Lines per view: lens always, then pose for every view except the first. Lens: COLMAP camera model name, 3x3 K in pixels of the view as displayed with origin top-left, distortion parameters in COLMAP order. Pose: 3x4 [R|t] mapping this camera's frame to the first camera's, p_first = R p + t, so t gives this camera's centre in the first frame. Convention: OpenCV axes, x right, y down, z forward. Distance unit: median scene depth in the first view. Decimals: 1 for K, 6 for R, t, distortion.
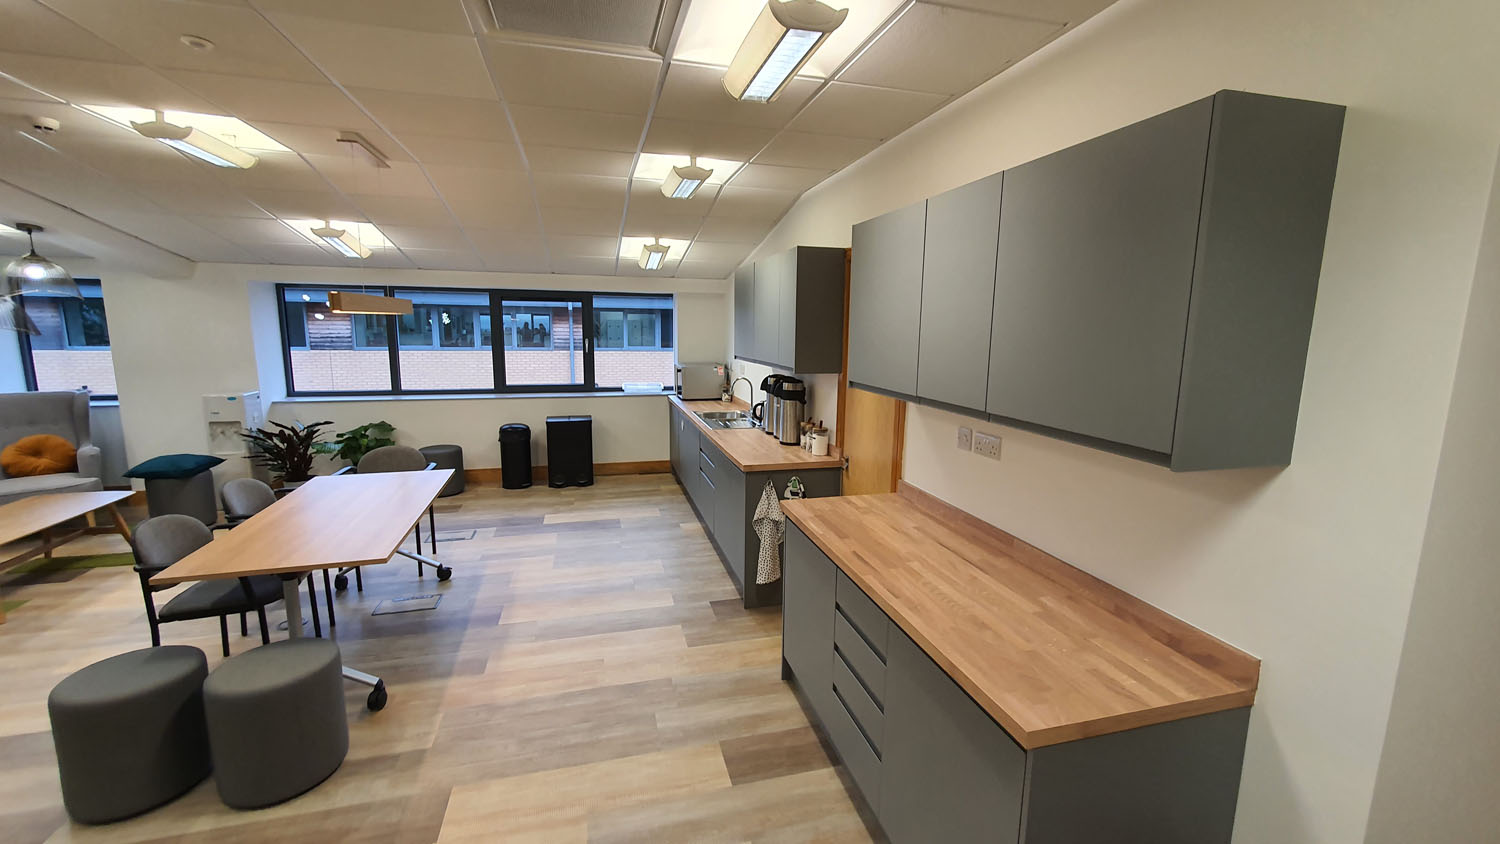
lens RADIAL K [[599.6, 0, 751.5], [0, 599.6, 420.0], [0, 0, 1]] dist [-0.002113, -0.000151]
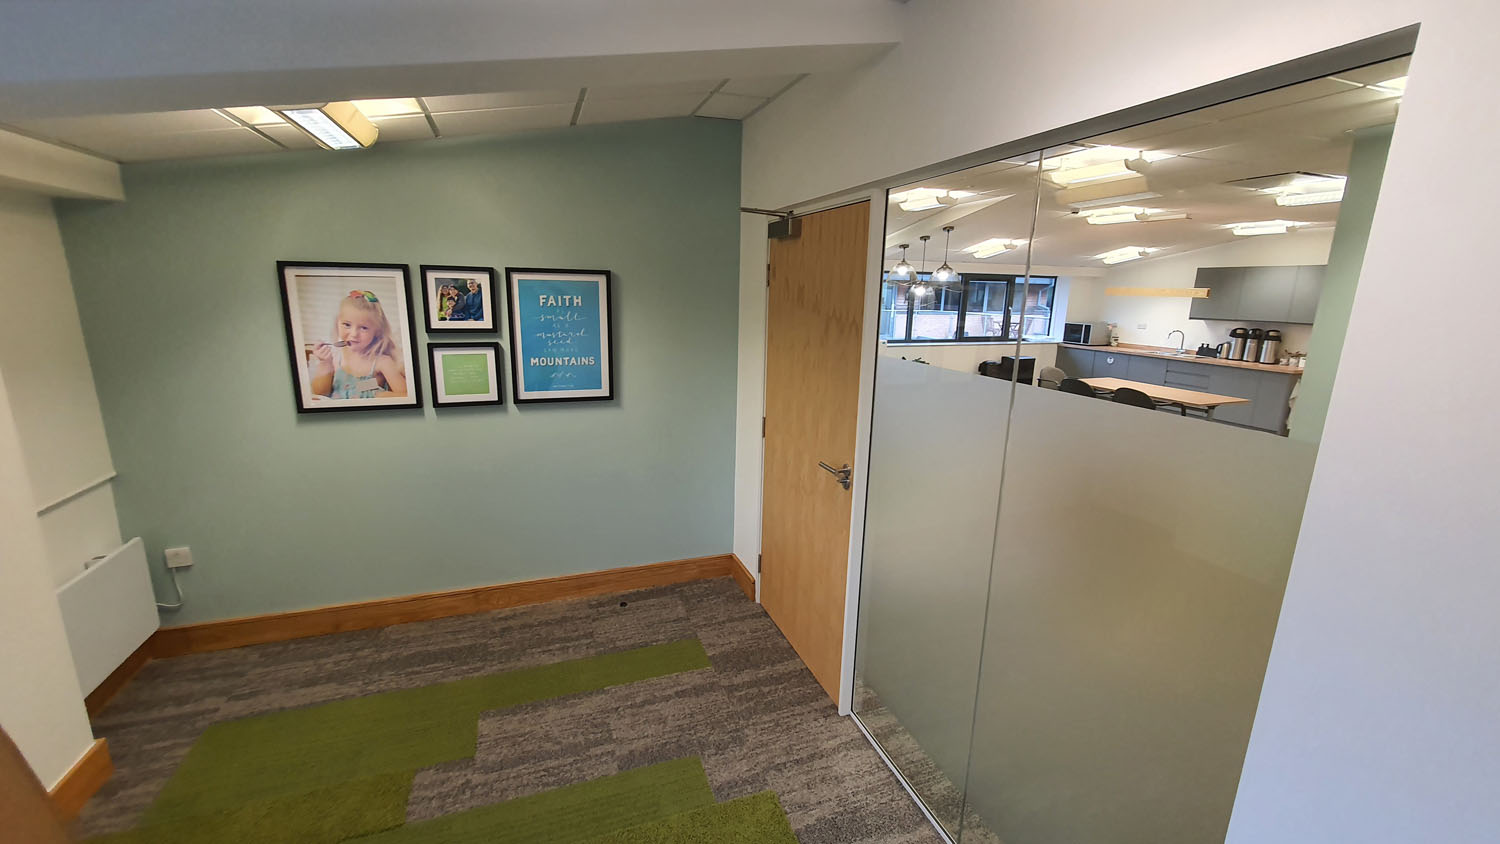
lens RADIAL K [[599.6, 0, 751.5], [0, 599.6, 420.0], [0, 0, 1]] dist [-0.002113, -0.000151]
pose [[0.996639, -0.009968, 0.081312, -1.451475], [0.005022, 0.998137, 0.060813, 0.080923], [-0.081766, -0.060201, 0.994832, -0.671506]]
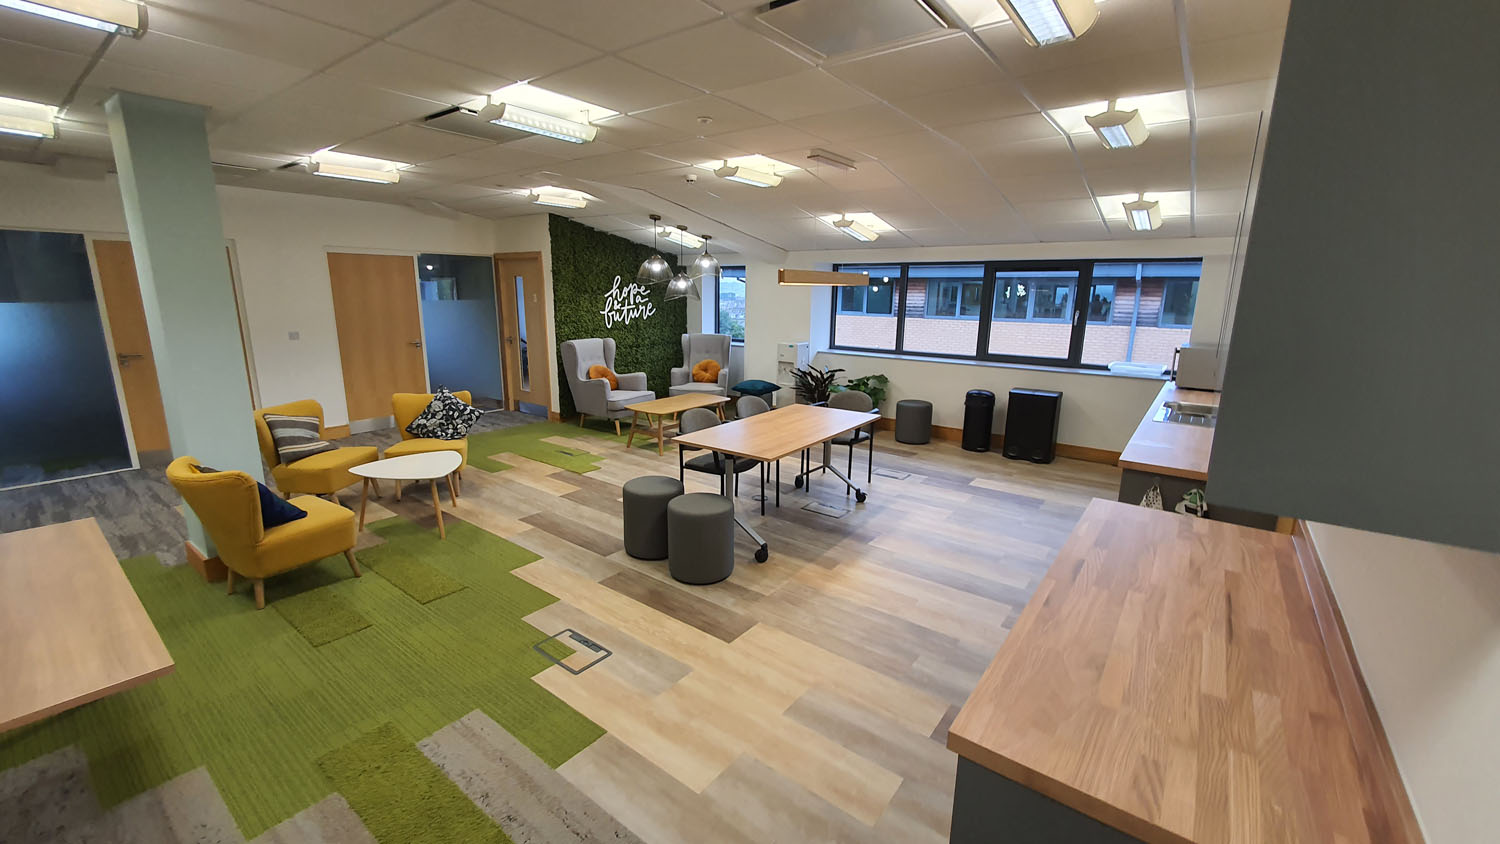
lens RADIAL K [[599.6, 0, 751.5], [0, 599.6, 420.0], [0, 0, 1]] dist [-0.002113, -0.000151]
pose [[0.603823, 0.163020, -0.780271, 0.238561], [-0.128537, 0.985967, 0.106525, -0.002561], [0.786687, 0.035971, 0.616303, 0.044549]]
